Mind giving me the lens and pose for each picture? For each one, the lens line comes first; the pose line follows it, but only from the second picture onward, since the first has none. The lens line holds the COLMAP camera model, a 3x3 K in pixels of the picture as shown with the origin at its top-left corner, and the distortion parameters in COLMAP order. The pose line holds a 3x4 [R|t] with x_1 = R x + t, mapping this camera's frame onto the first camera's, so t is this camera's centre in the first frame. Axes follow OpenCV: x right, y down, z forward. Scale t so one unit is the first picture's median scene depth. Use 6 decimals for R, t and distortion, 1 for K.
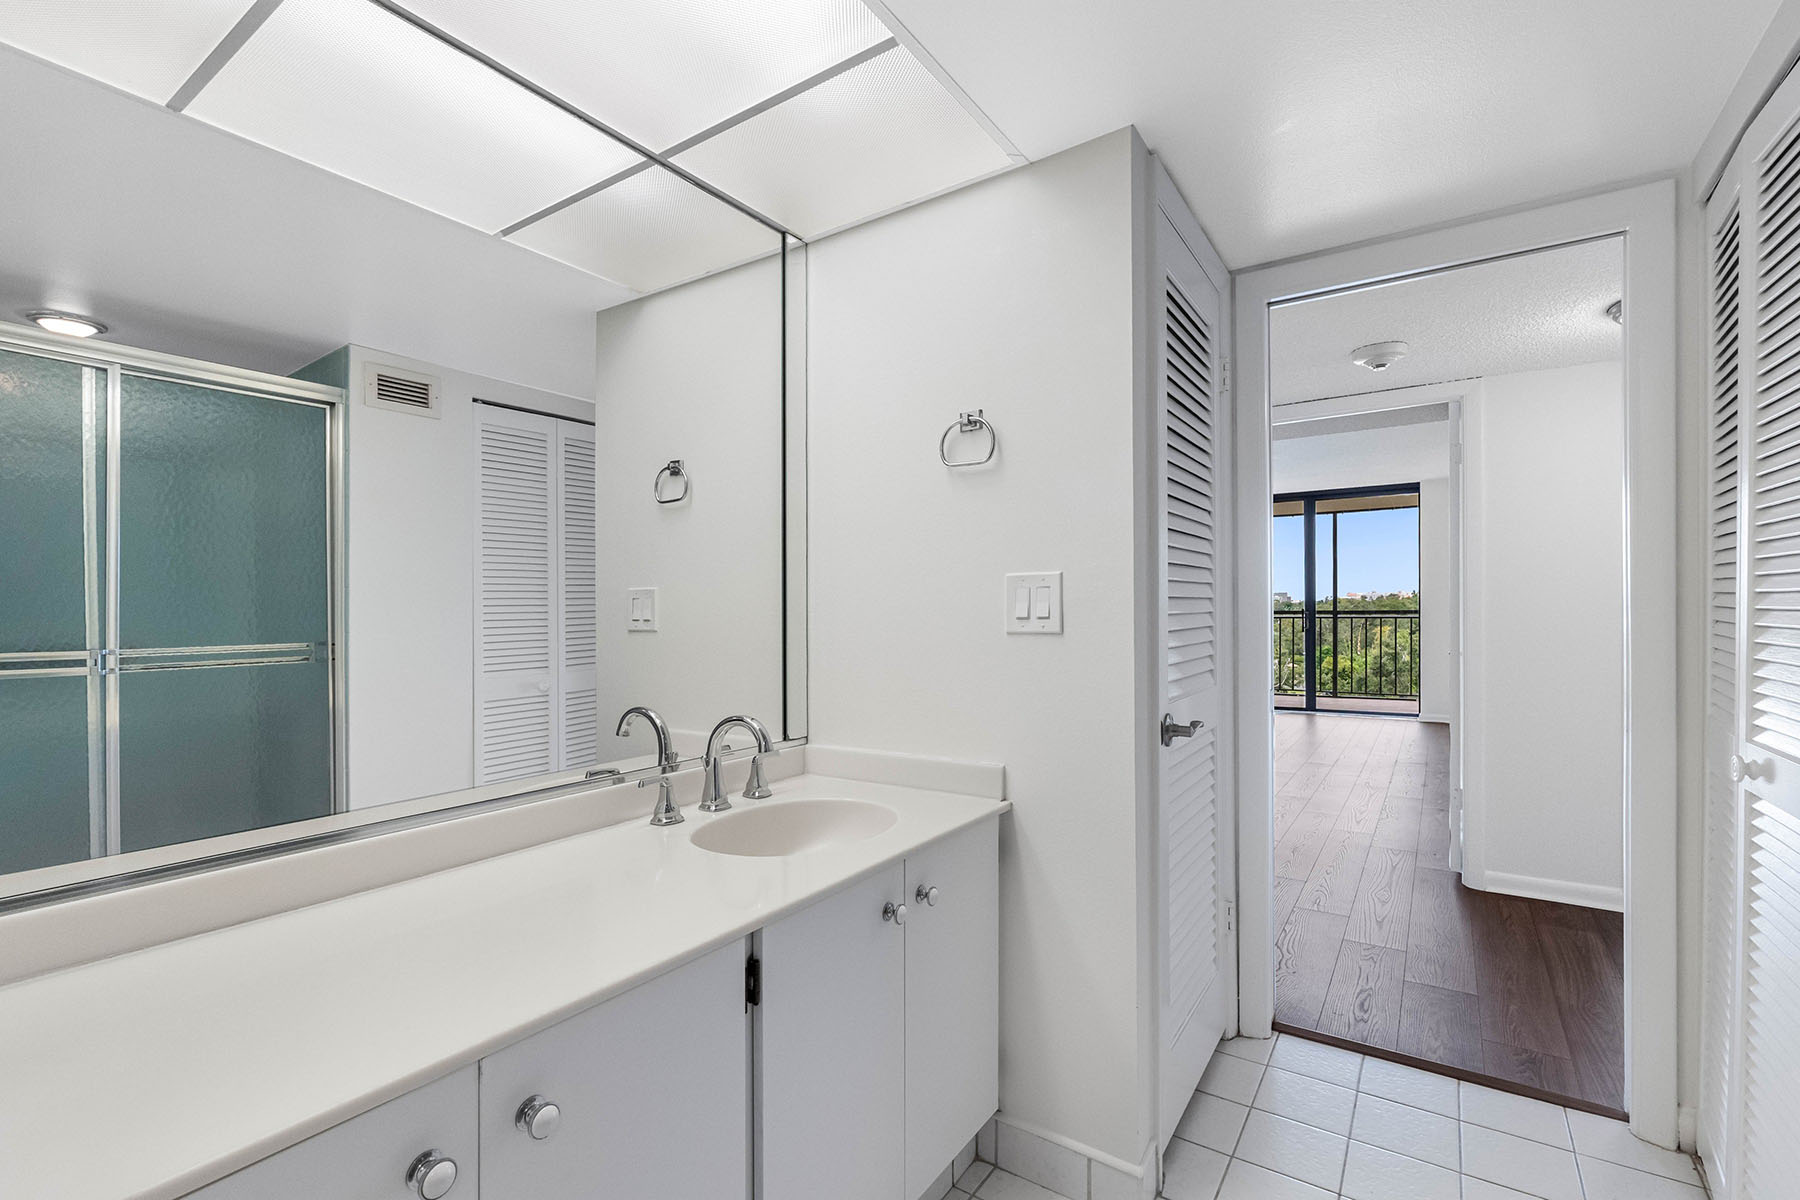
lens RADIAL K [[831.3, 0, 897.9], [0, 831.3, 585.3], [0, 0, 1]] dist [-0.001745, 0.000110]
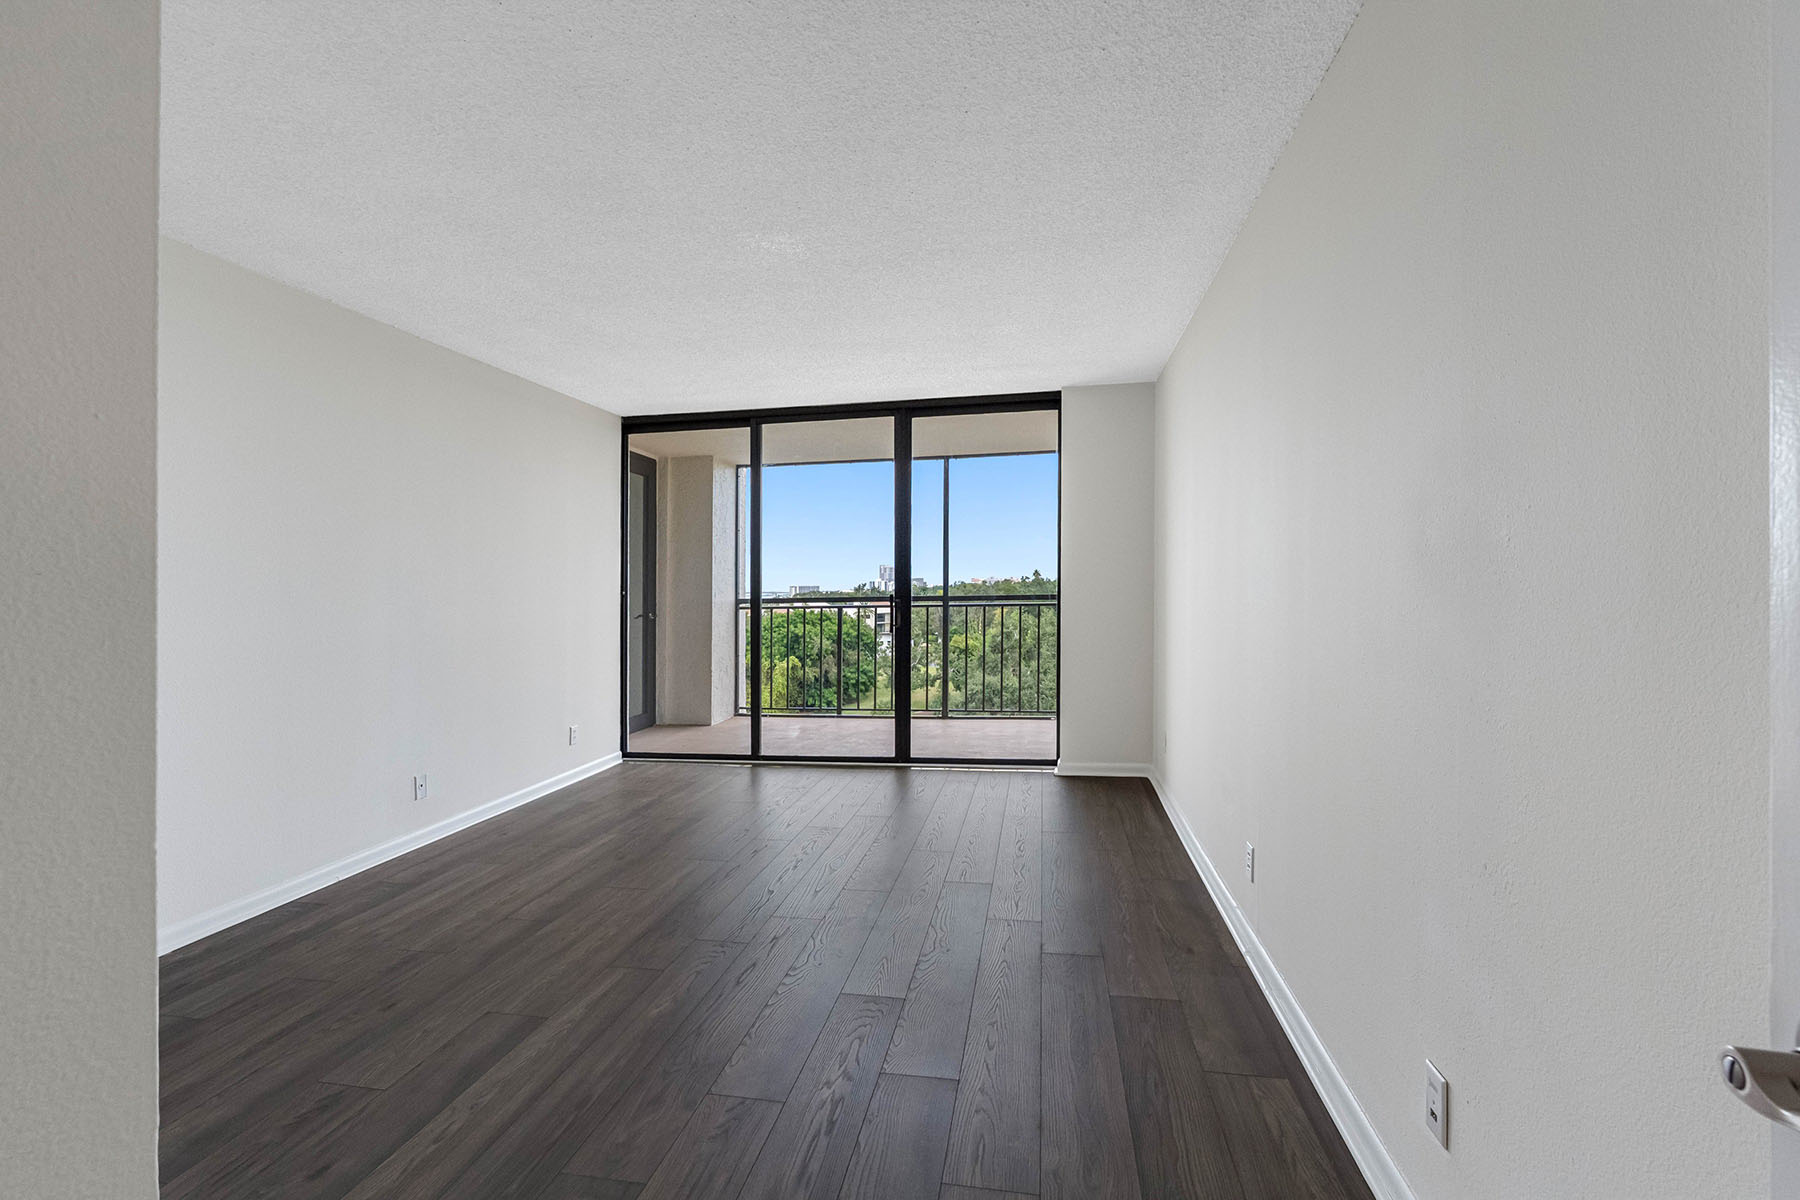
lens RADIAL K [[827.9, 0, 905.4], [0, 827.9, 590.9], [0, 0, 1]] dist [0.000081, -0.000037]
pose [[0.914517, -0.008076, 0.404466, 0.211637], [-0.001455, 0.999729, 0.023252, 0.010018], [-0.404544, -0.021852, 0.914257, 0.372732]]
